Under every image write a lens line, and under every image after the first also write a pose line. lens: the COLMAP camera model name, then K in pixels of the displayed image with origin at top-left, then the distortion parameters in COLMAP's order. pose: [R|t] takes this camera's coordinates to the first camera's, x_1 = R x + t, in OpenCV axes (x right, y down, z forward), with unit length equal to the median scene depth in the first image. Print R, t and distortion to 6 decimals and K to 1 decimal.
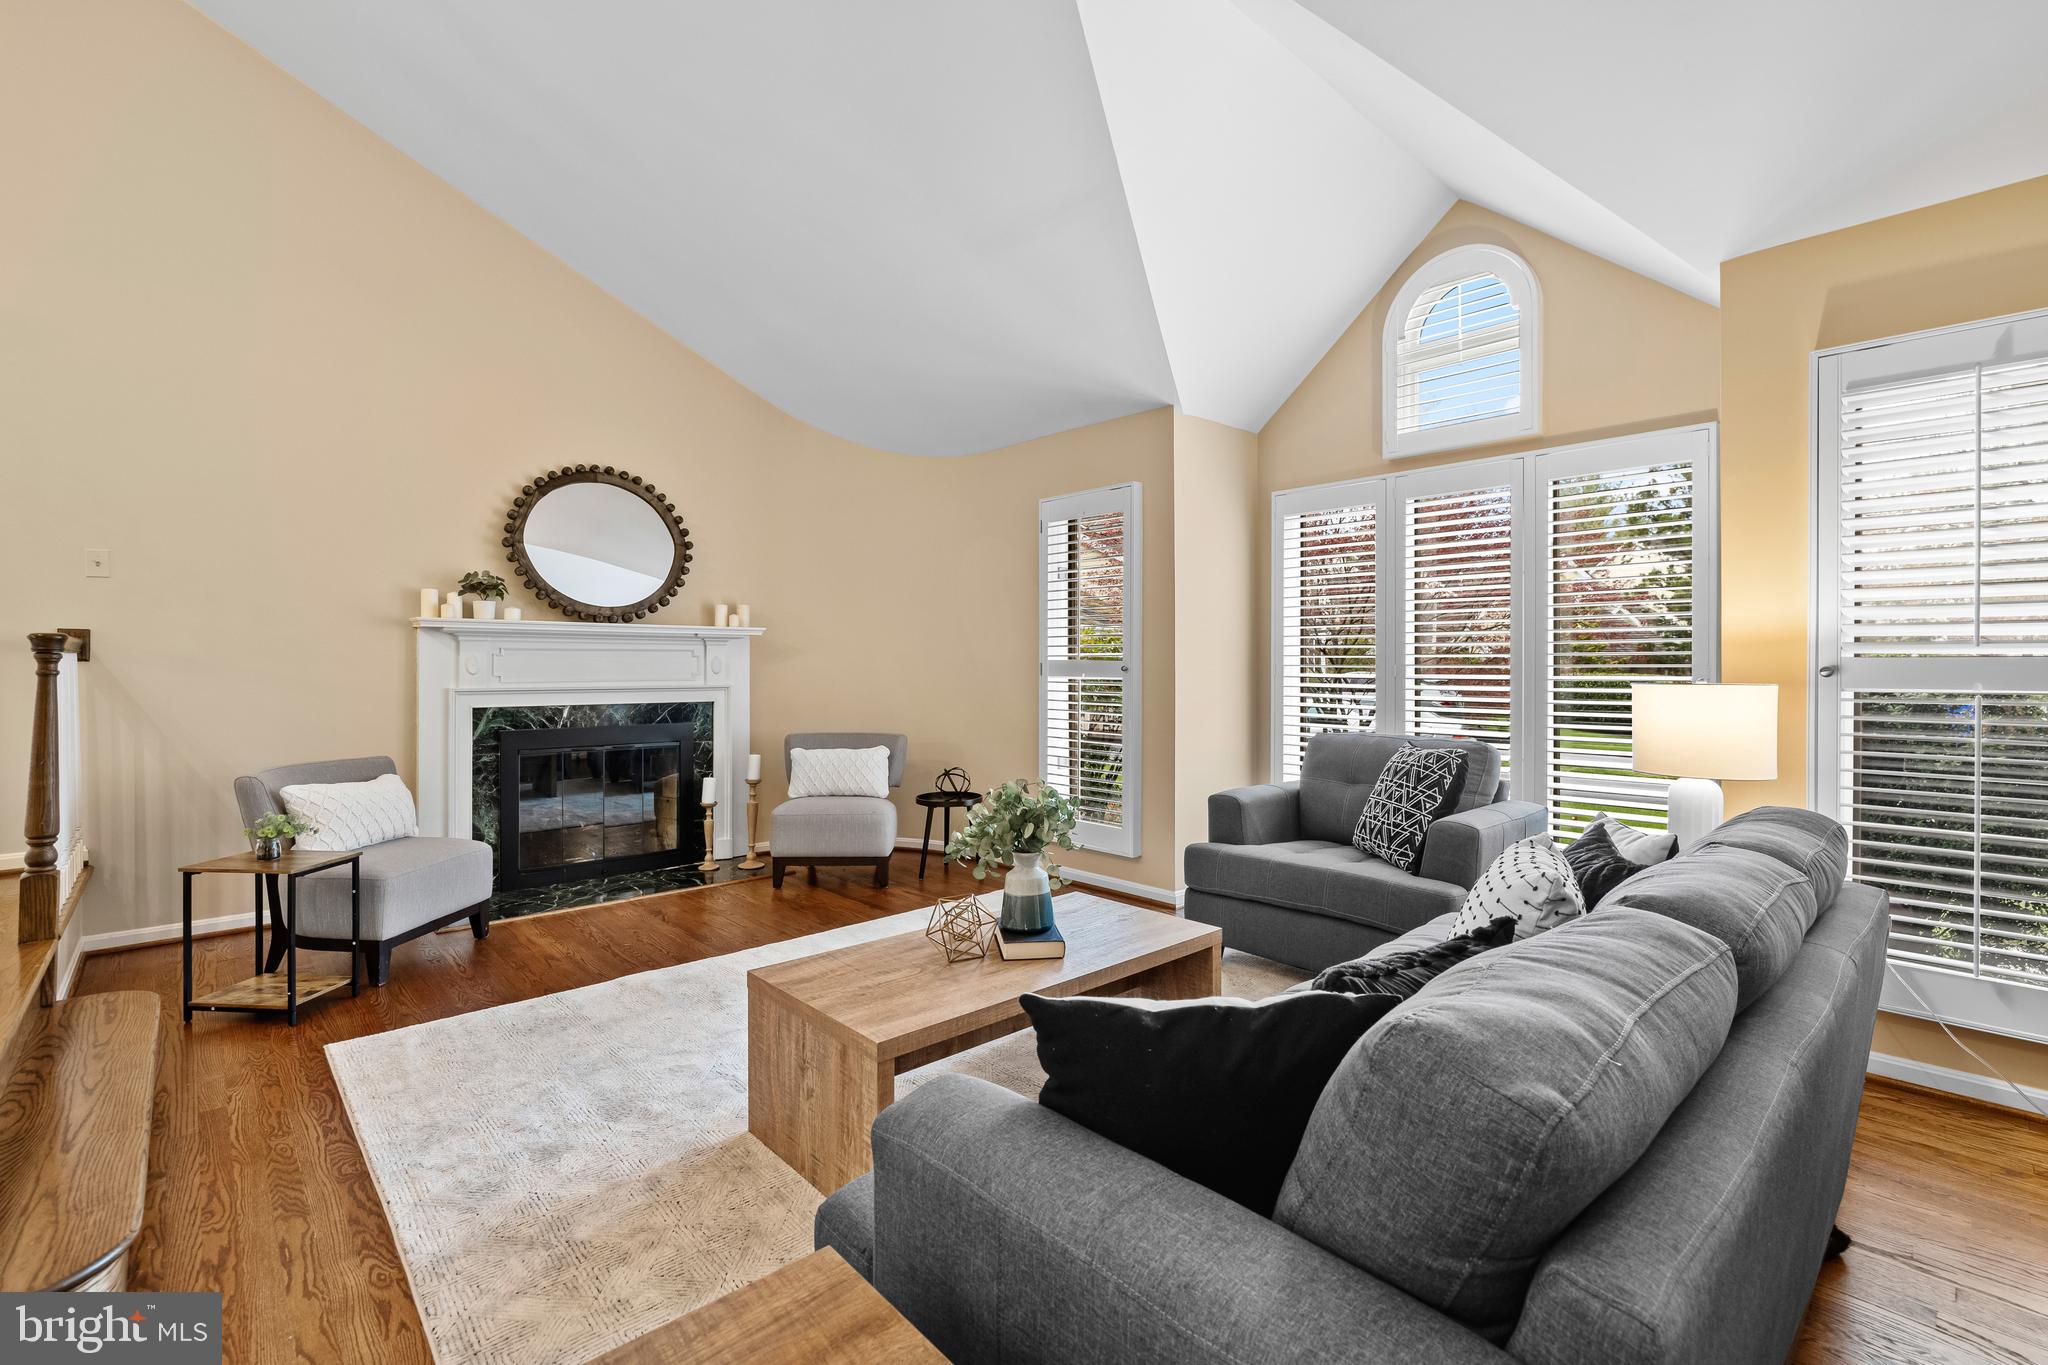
lens RADIAL K [[898.4, 0, 1022.6], [0, 898.4, 667.4], [0, 0, 1]] dist [-0.005854, -0.000095]
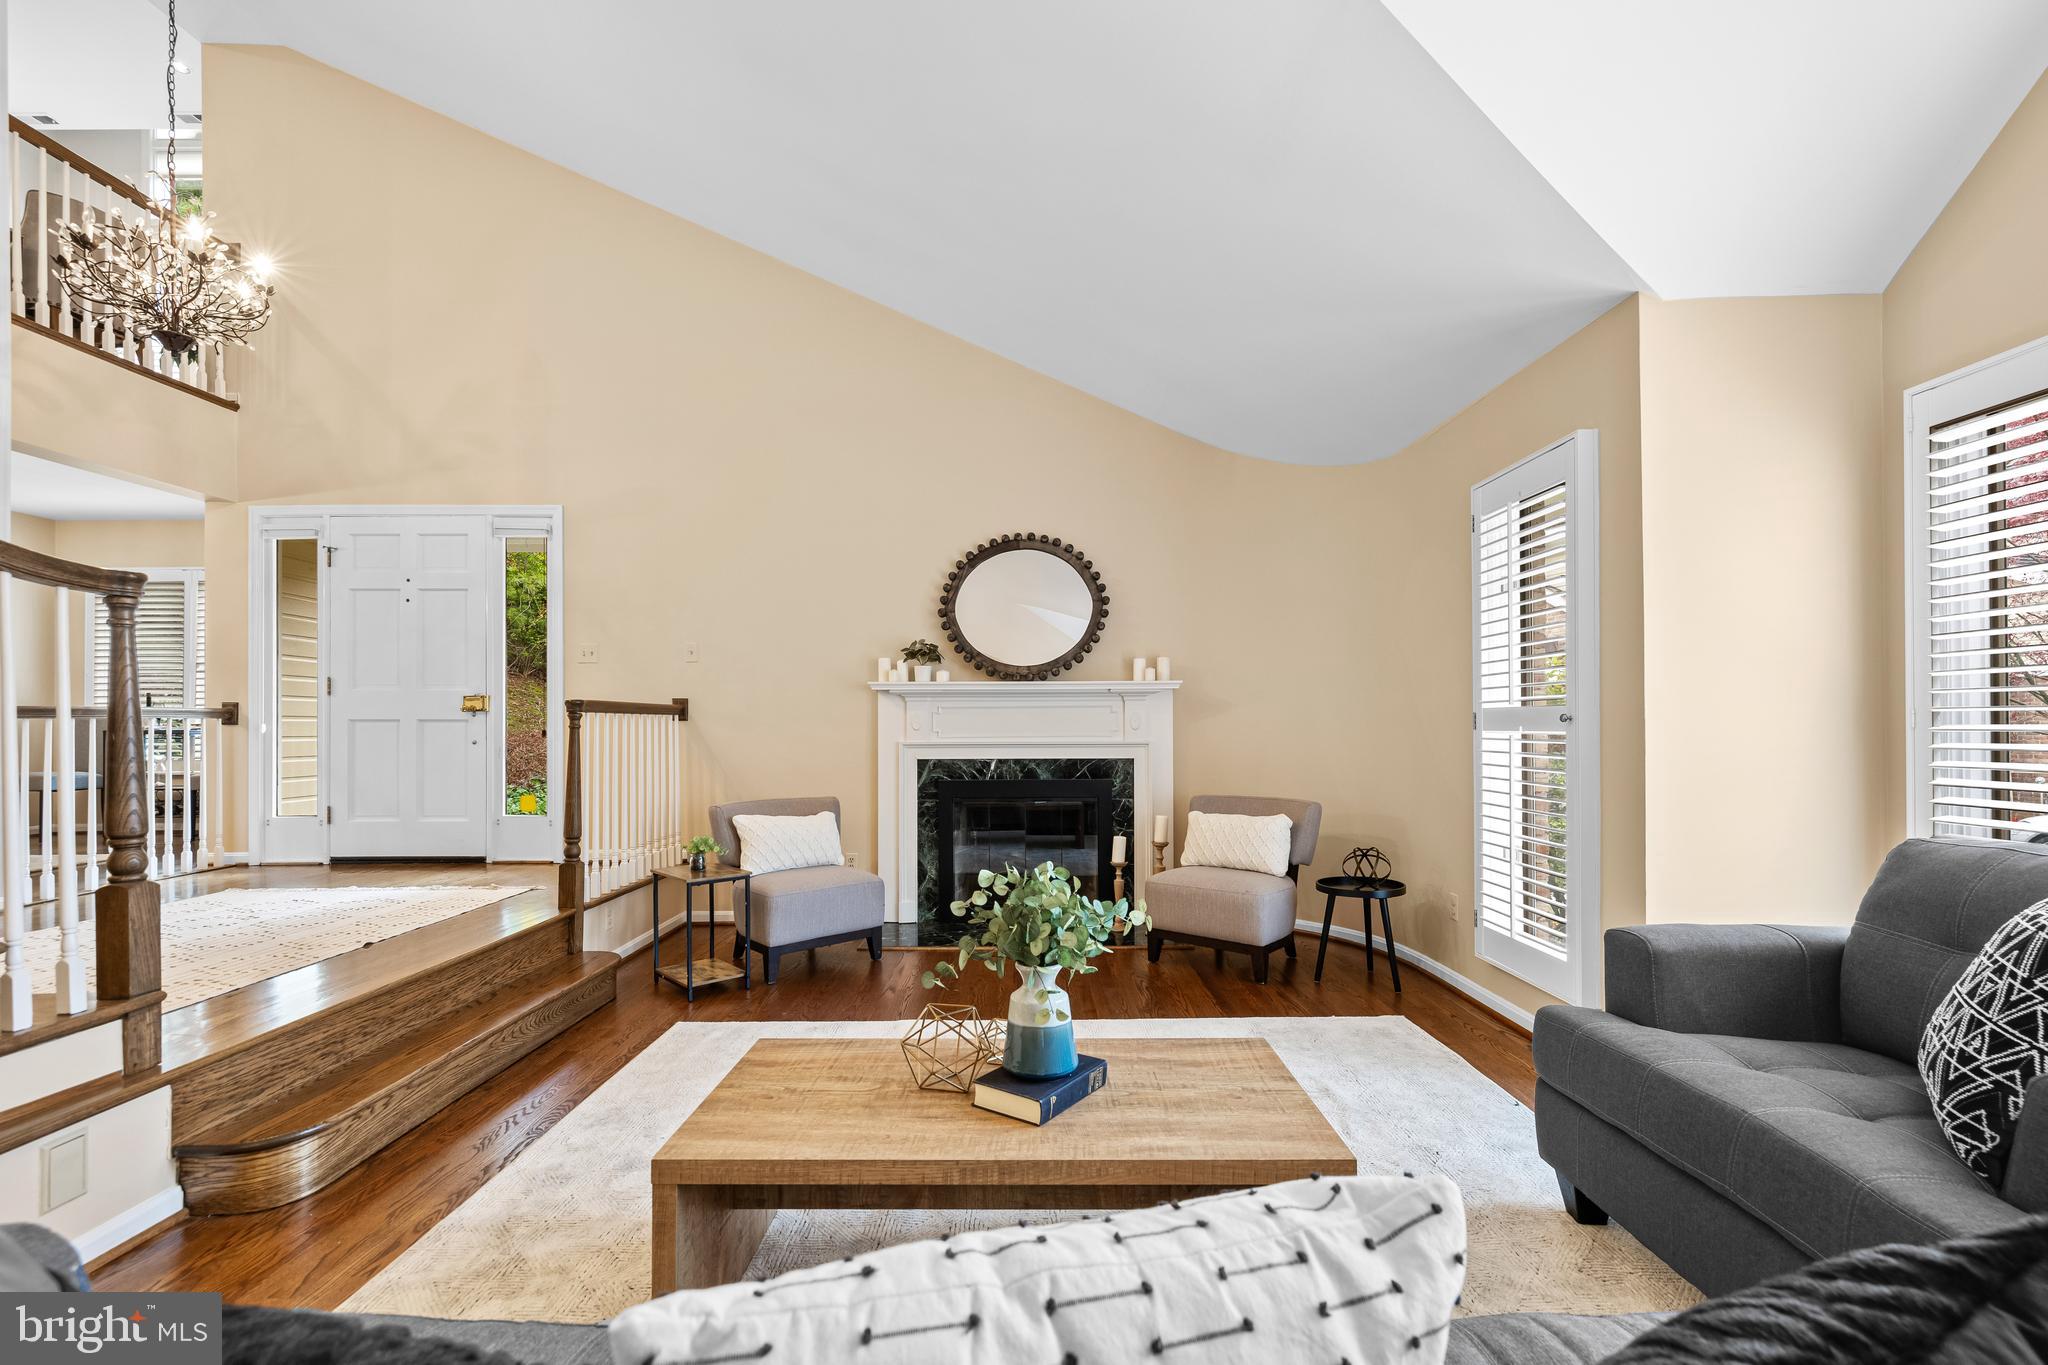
lens RADIAL K [[888.8, 0, 1027.0], [0, 888.8, 725.7], [0, 0, 1]] dist [0.001699, 0.000365]
pose [[0.733502, -0.006214, -0.679659, 0.261240], [0.002884, 0.999978, -0.006031, 0.009345], [0.679682, 0.002464, 0.733503, 0.252128]]
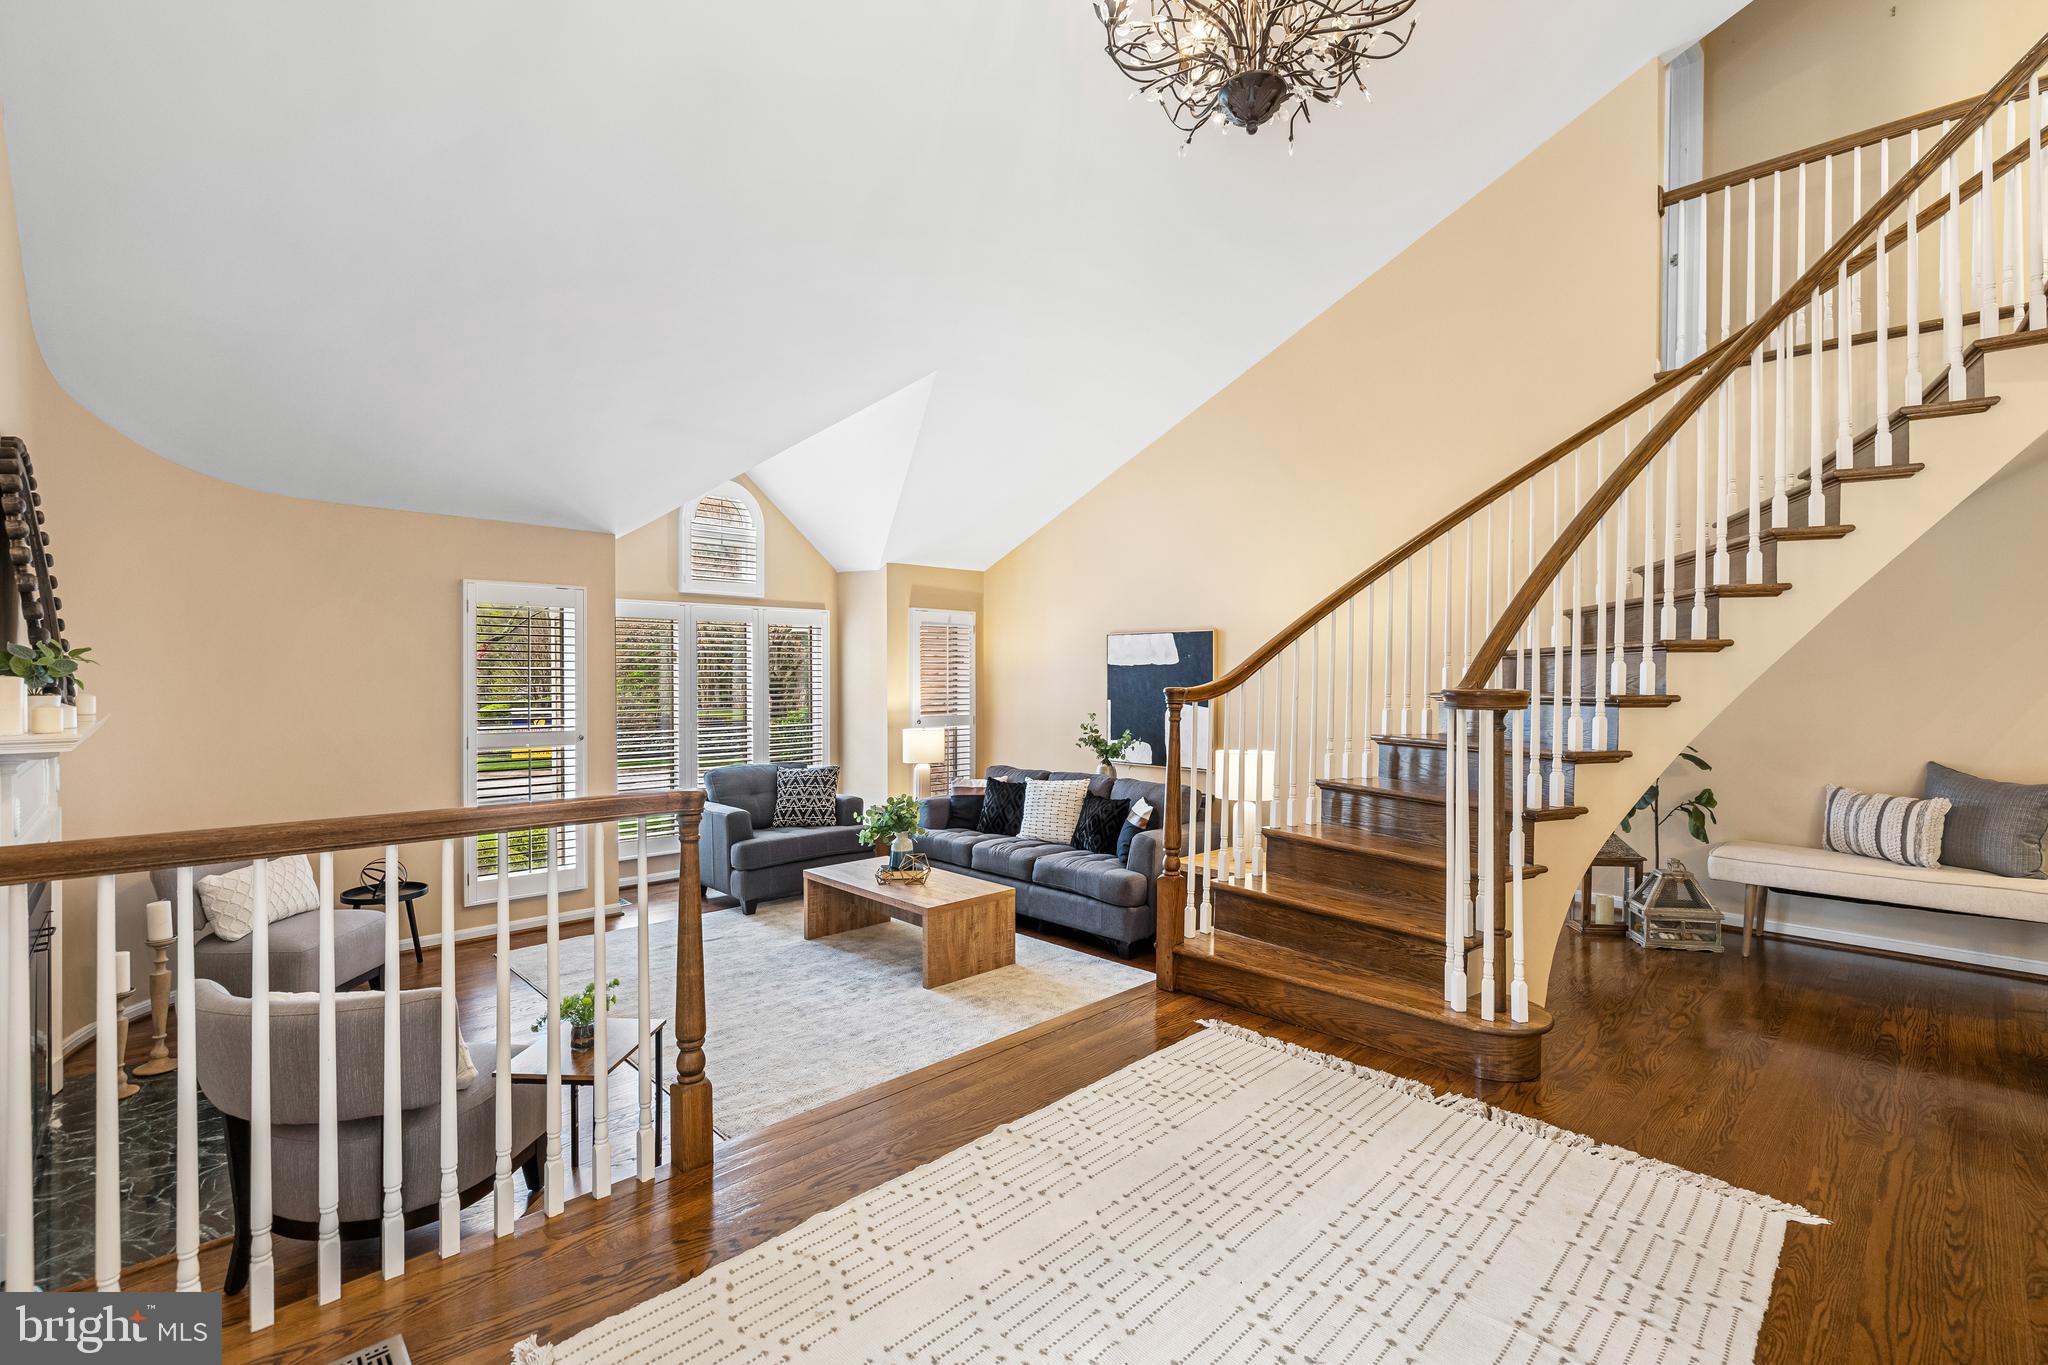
lens RADIAL K [[907.7, 0, 1016.4], [0, 907.7, 683.3], [0, 0, 1]] dist [-0.002244, 0.000046]
pose [[-0.015734, -0.012490, 0.999798, -1.125861], [0.002287, 0.999919, 0.012527, -0.086196], [-0.999874, 0.002484, -0.015705, 0.414417]]
